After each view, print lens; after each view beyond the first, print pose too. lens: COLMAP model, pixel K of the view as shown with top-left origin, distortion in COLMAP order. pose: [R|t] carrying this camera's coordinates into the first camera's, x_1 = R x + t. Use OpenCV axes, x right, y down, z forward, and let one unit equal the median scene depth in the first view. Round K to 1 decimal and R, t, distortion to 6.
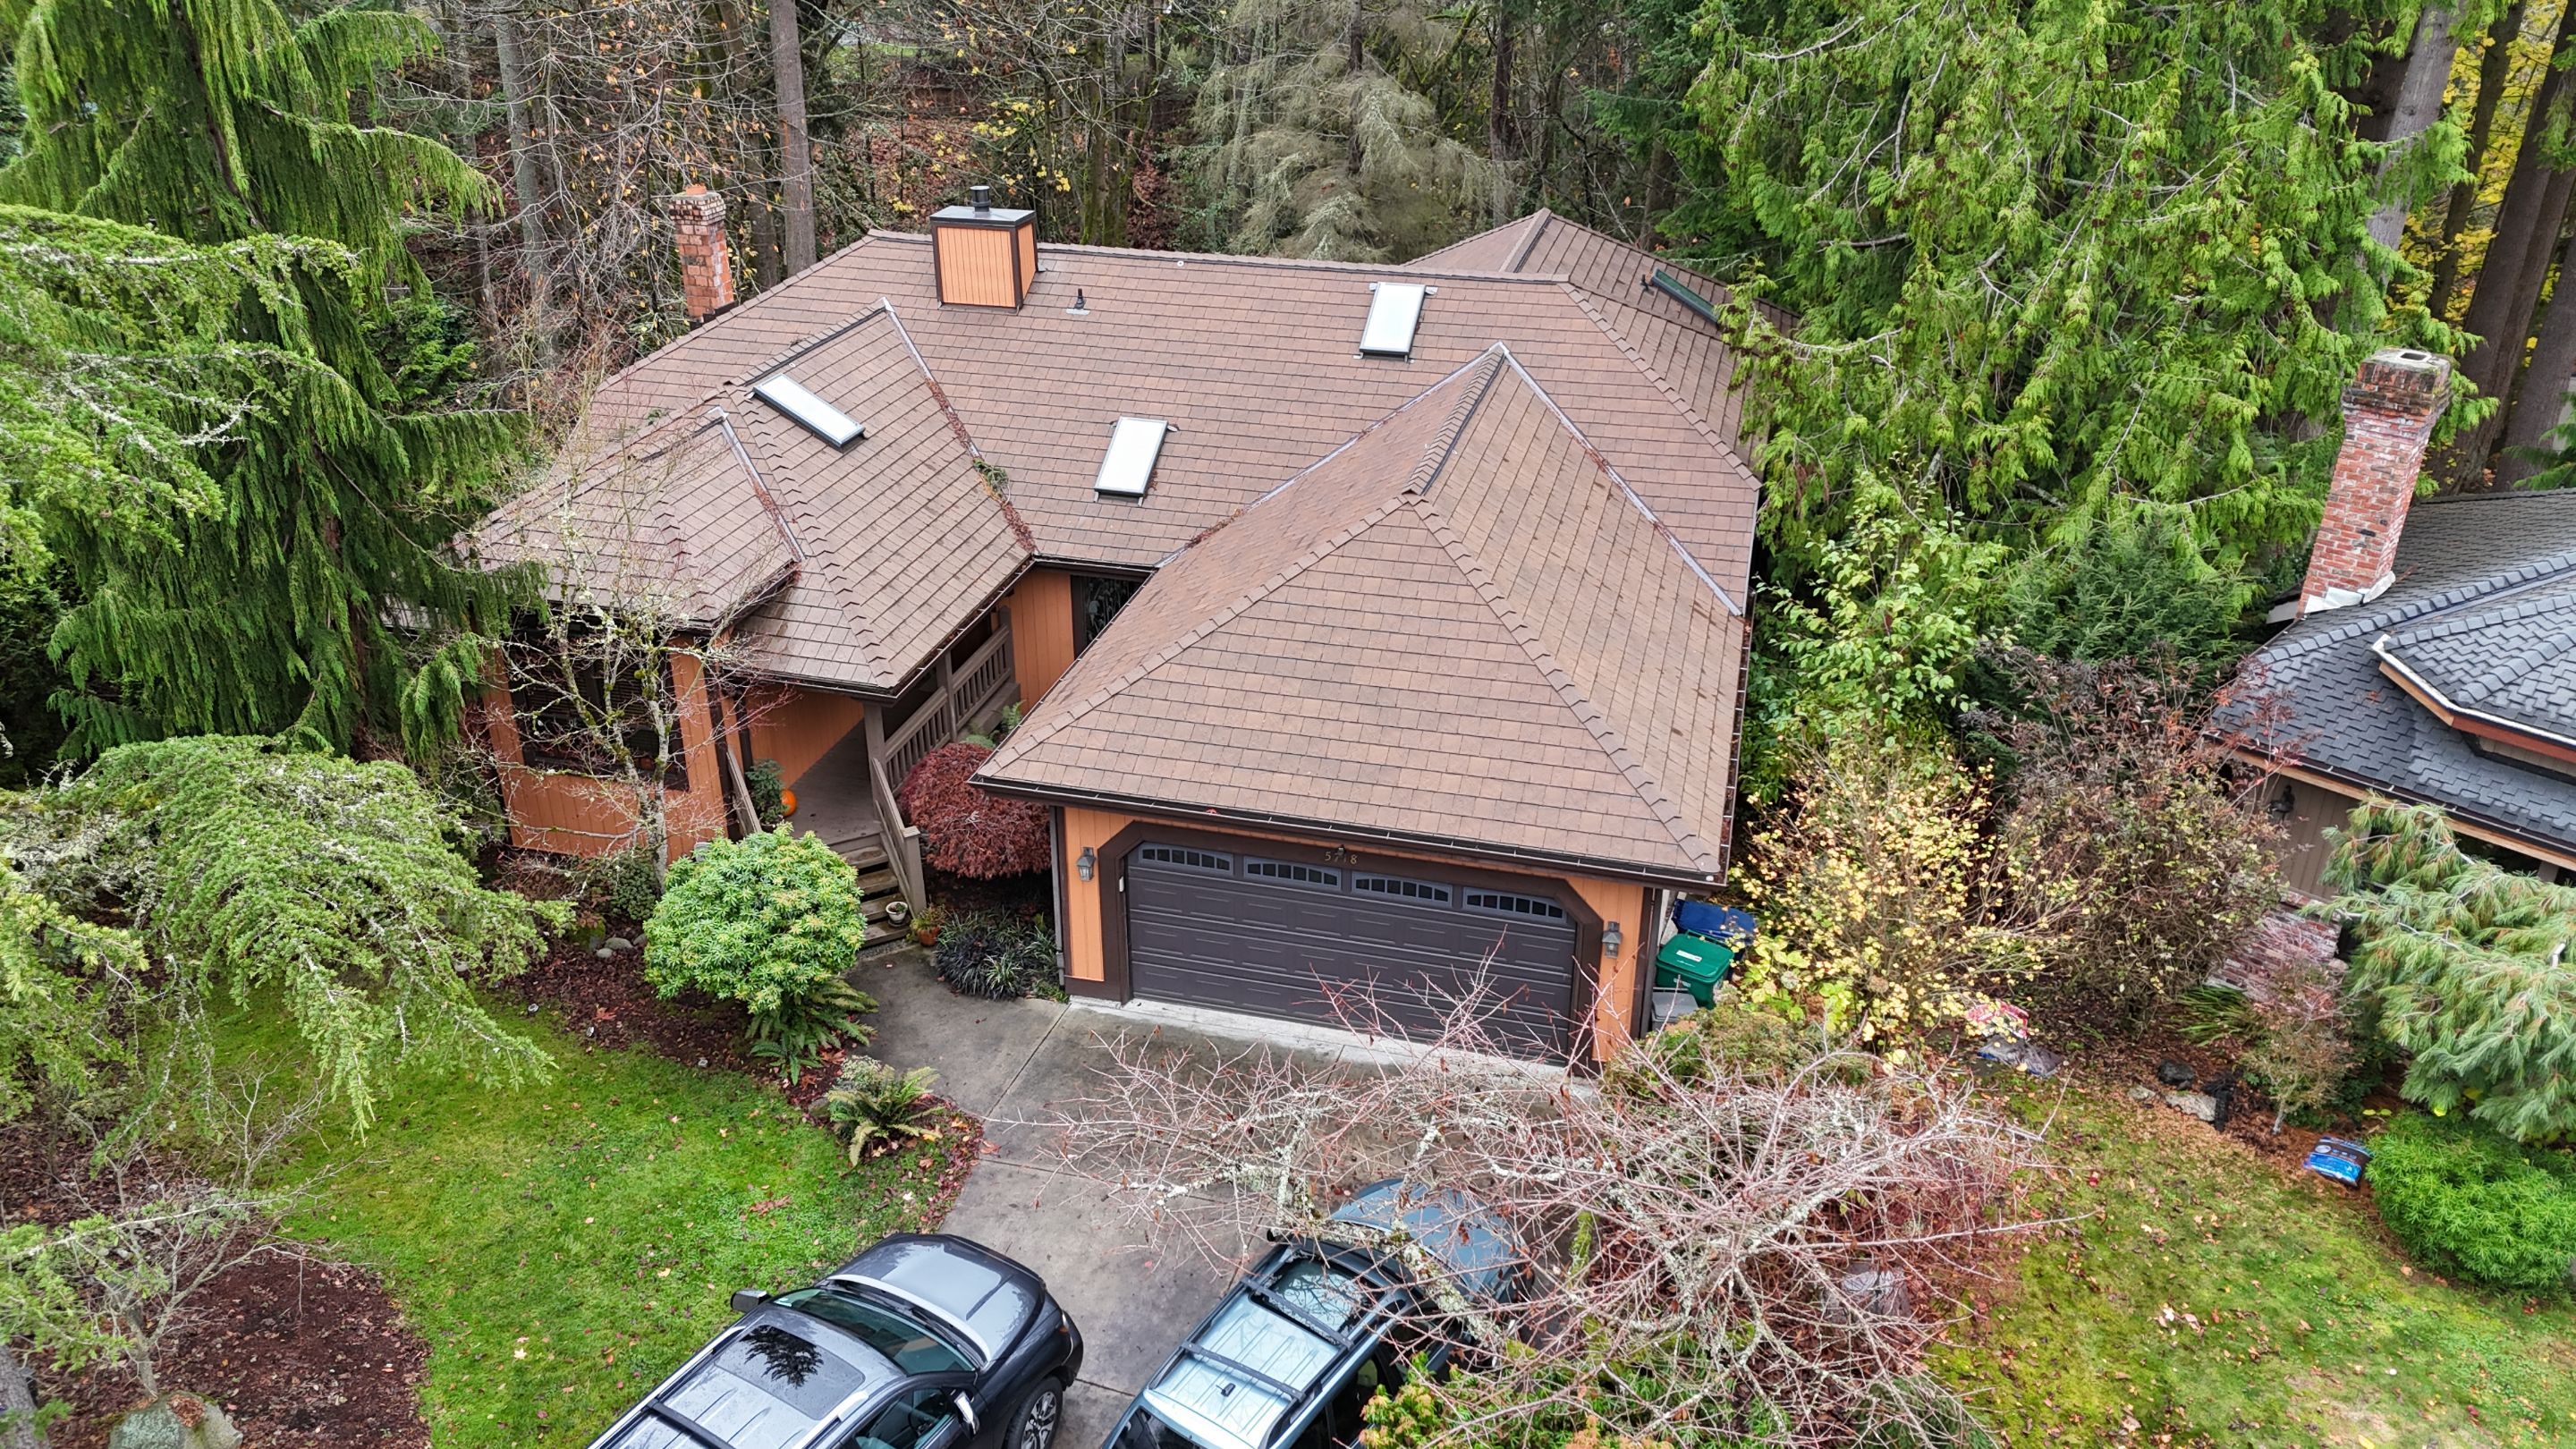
lens RADIAL K [[1826.4, 0, 1260.3], [0, 1826.4, 716.4], [0, 0, 1]] dist [0.060943, -0.102221]
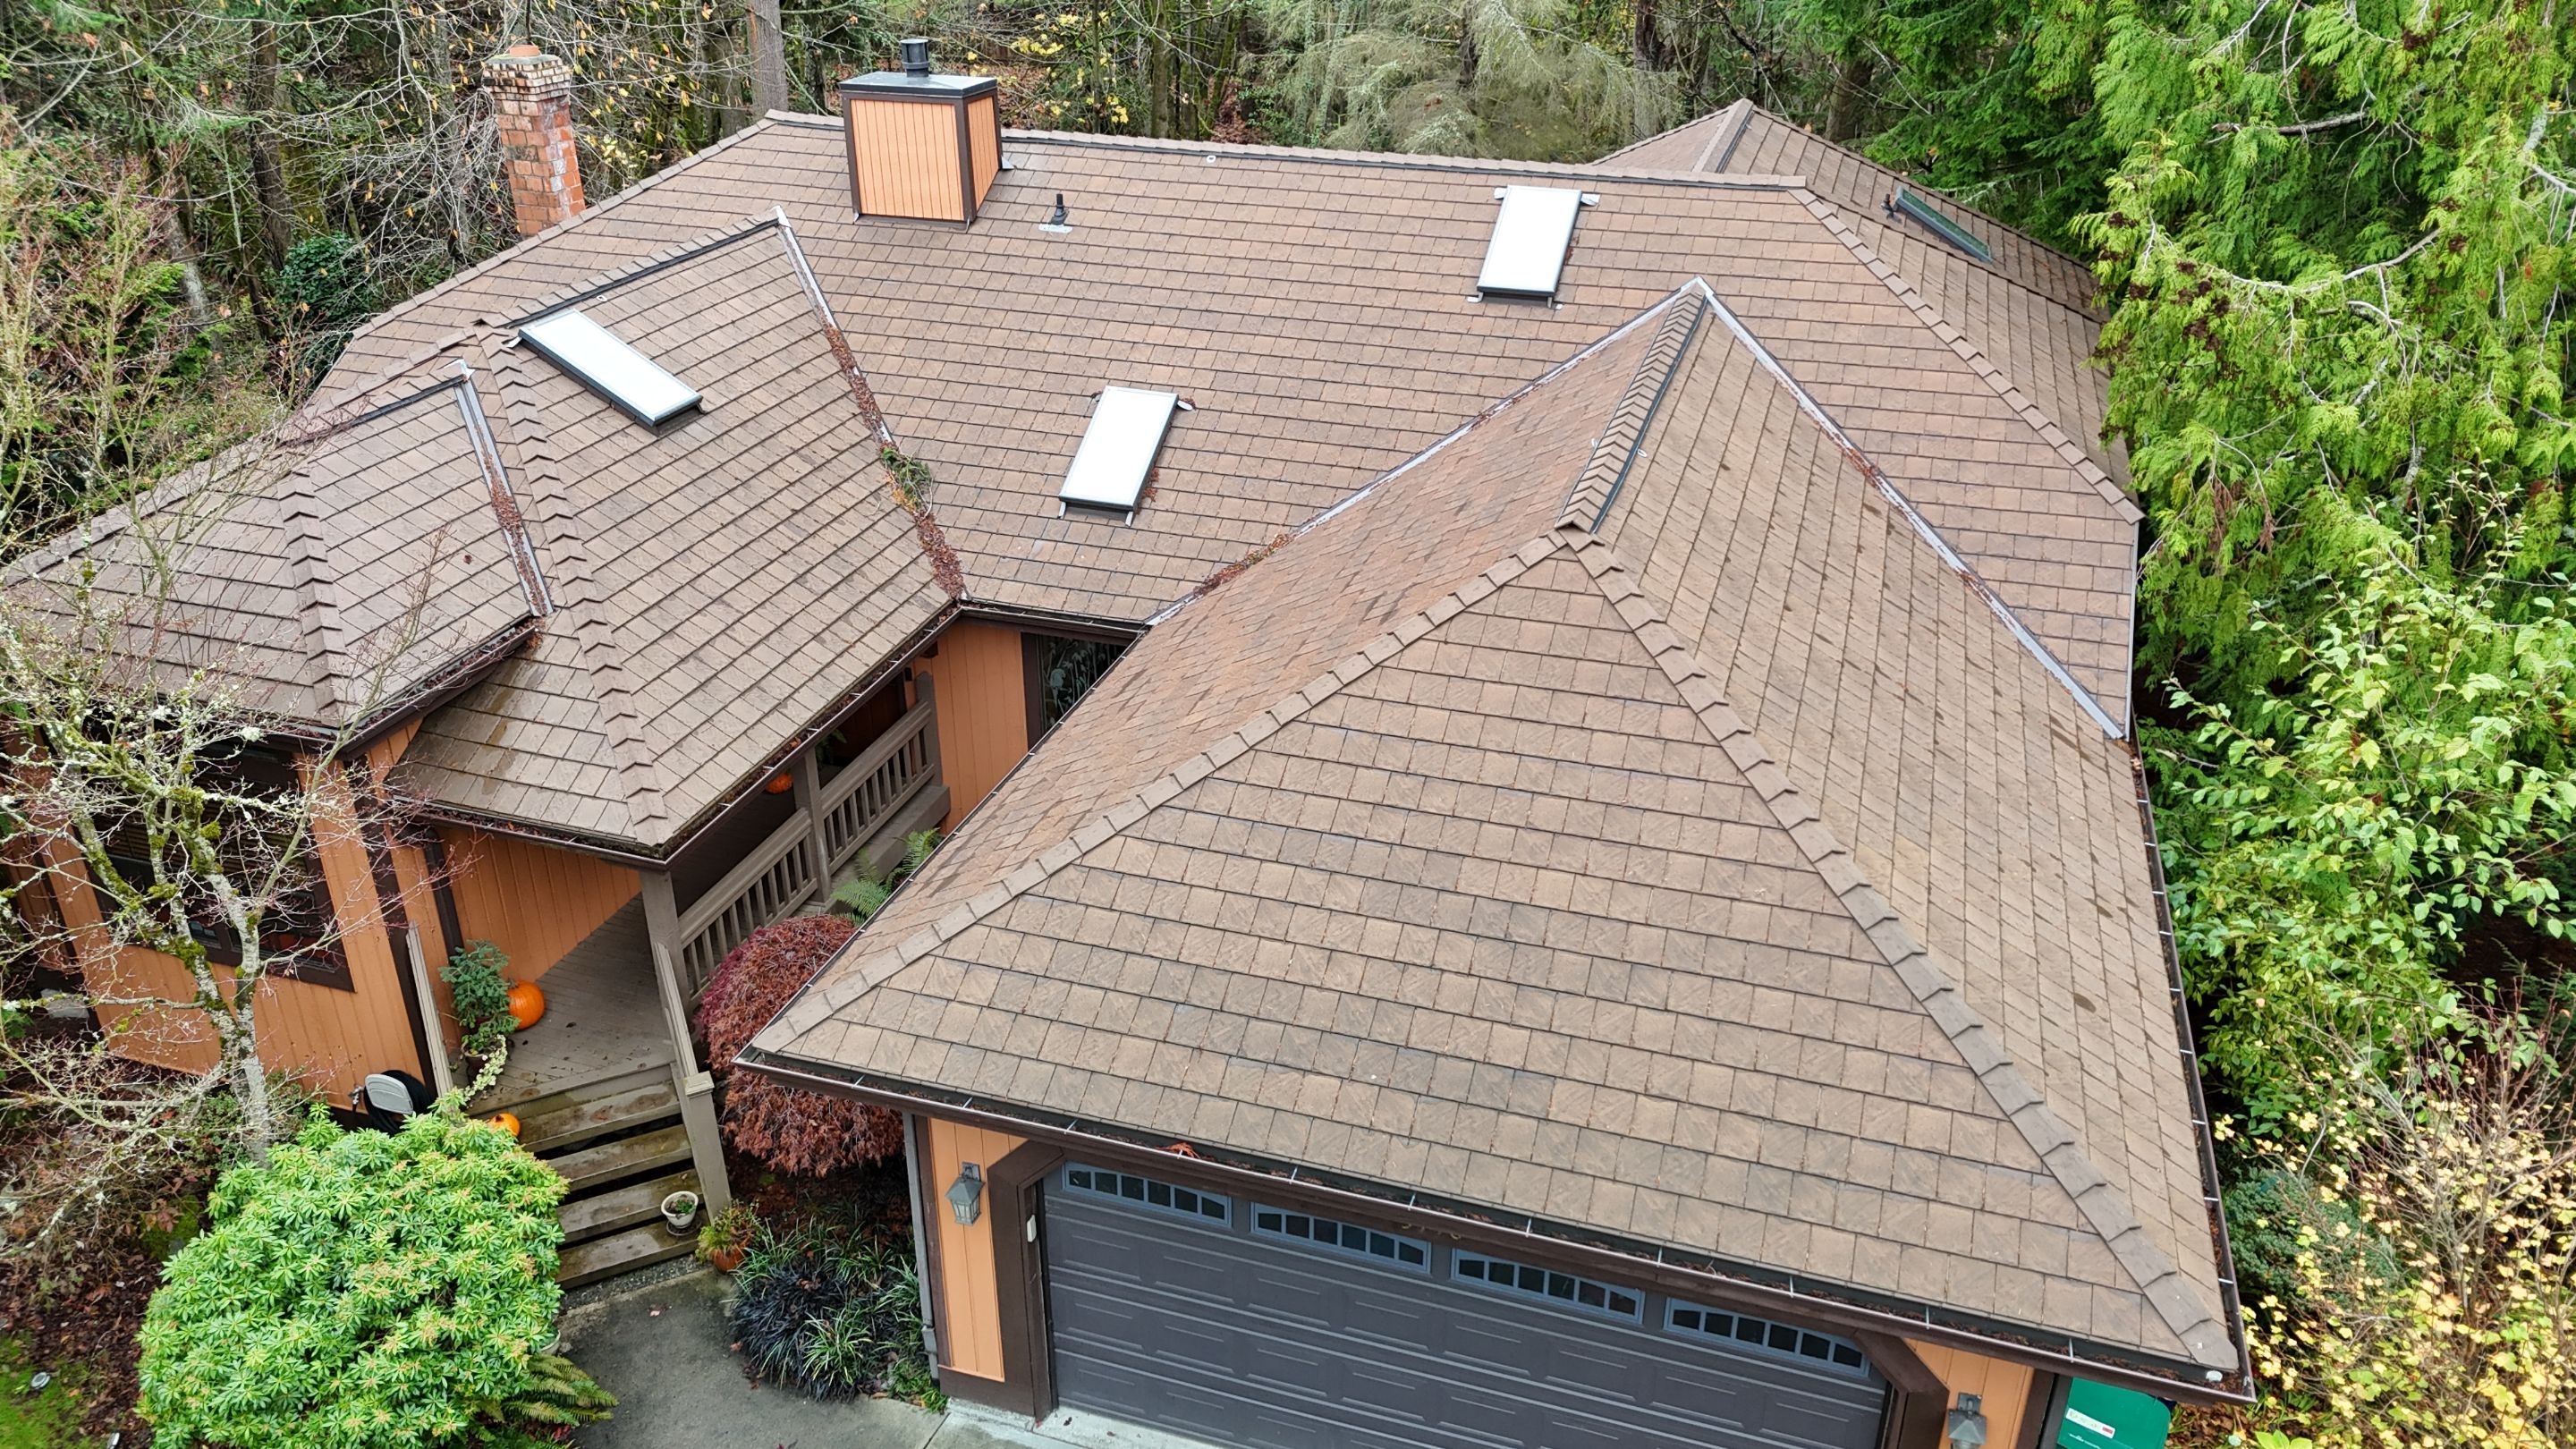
lens RADIAL K [[1826.4, 0, 1260.3], [0, 1826.4, 716.4], [0, 0, 1]] dist [0.060943, -0.102221]
pose [[0.998558, 0.024495, -0.047779, 0.013606], [-0.023932, 0.999638, 0.012330, -0.061439], [0.048064, -0.011169, 0.998782, 0.387752]]
